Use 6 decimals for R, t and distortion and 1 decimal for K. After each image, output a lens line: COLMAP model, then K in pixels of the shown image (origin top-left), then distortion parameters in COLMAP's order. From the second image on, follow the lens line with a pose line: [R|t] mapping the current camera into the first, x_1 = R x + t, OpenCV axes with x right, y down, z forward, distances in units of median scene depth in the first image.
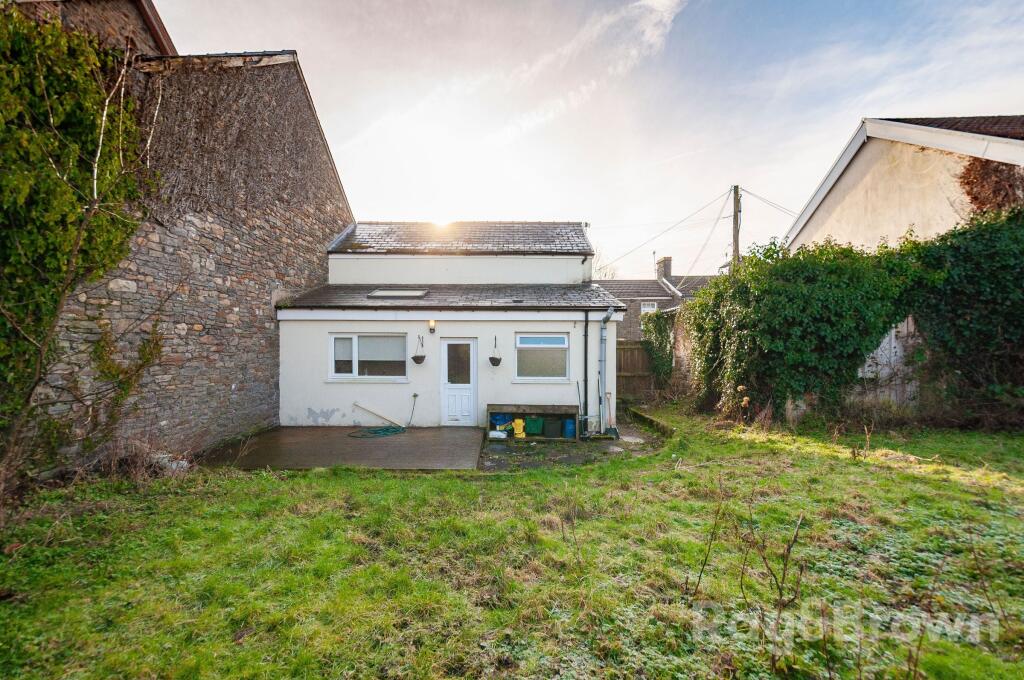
lens RADIAL K [[439.4, 0, 512.0], [0, 439.4, 340.0], [0, 0, 1]] dist [0.004268, -0.000400]
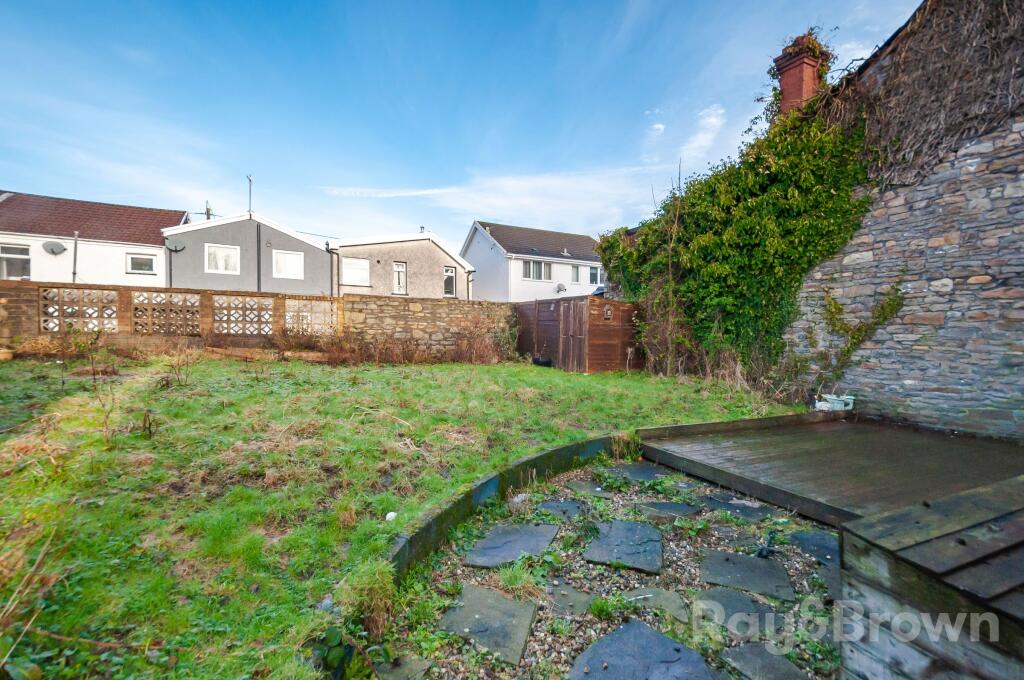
lens RADIAL K [[455.8, 0, 512.0], [0, 455.8, 340.0], [0, 0, 1]] dist [0.003855, -0.000765]
pose [[-0.912258, -0.011539, -0.409455, 0.389120], [-0.010949, 0.999933, -0.003784, 0.091451], [0.409471, 0.001031, -0.912323, 1.357637]]
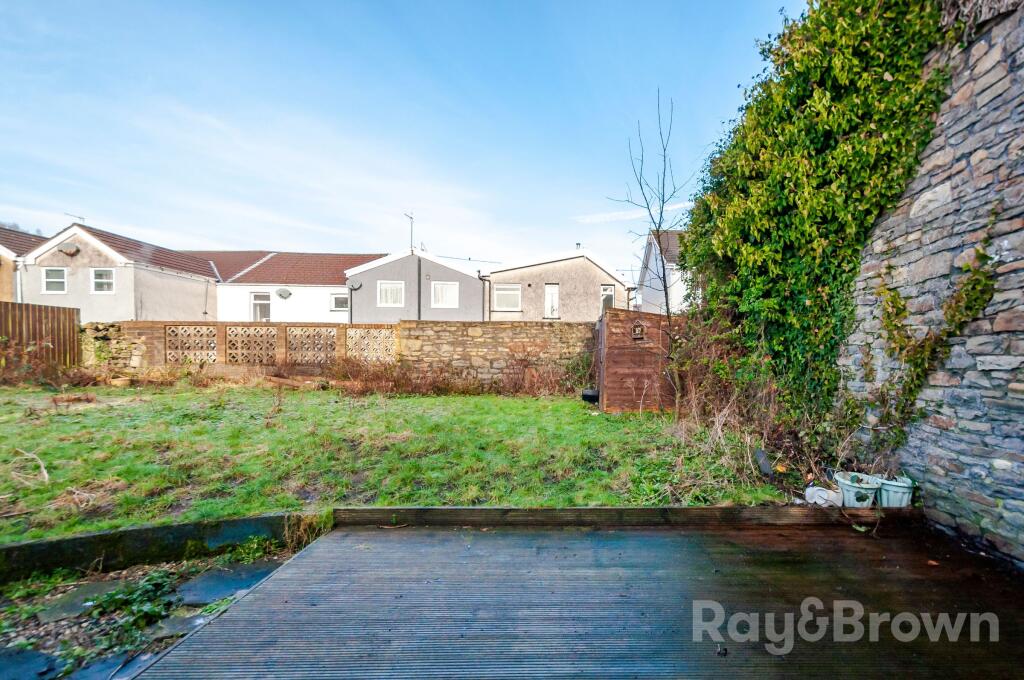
lens RADIAL K [[479.5, 0, 581.4], [0, 479.5, 374.7], [0, 0, 1]] dist [0.000796, 0.000096]
pose [[-0.999890, -0.007451, 0.012856, -0.324304], [-0.007220, 0.999813, 0.017929, 0.080055], [-0.012987, 0.017834, -0.999757, 1.279062]]
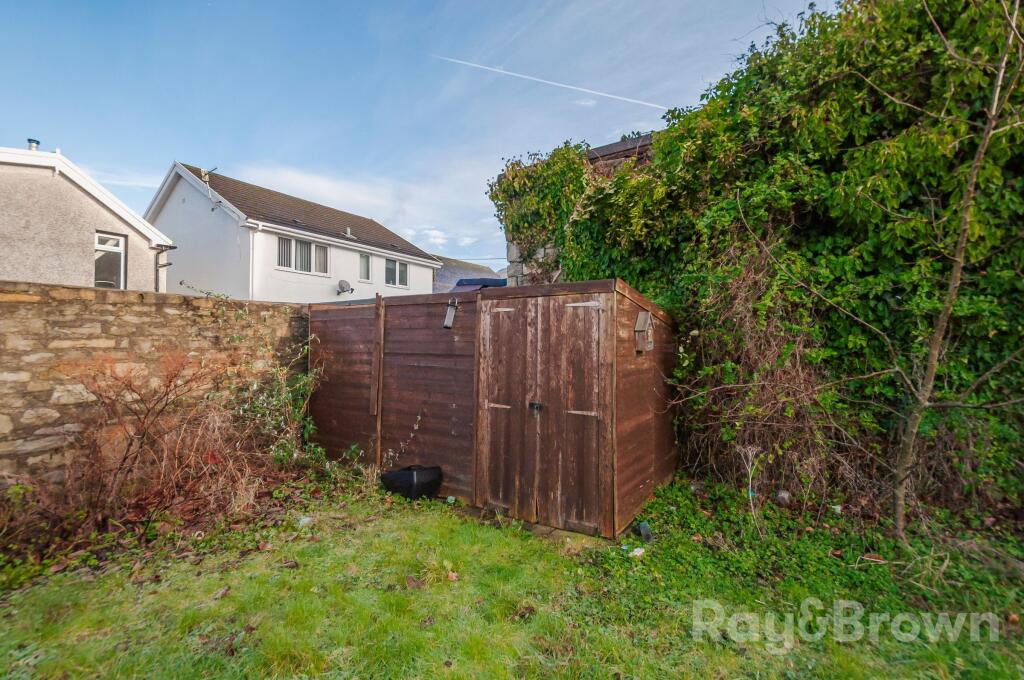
lens RADIAL K [[458.9, 0, 511.9], [0, 458.9, 314.3], [0, 0, 1]] dist [0.002052, 0.000185]
pose [[-0.562335, -0.057113, -0.824935, 0.035892], [0.019988, 0.996382, -0.082608, 0.016222], [0.826668, -0.062942, -0.559159, 0.379811]]
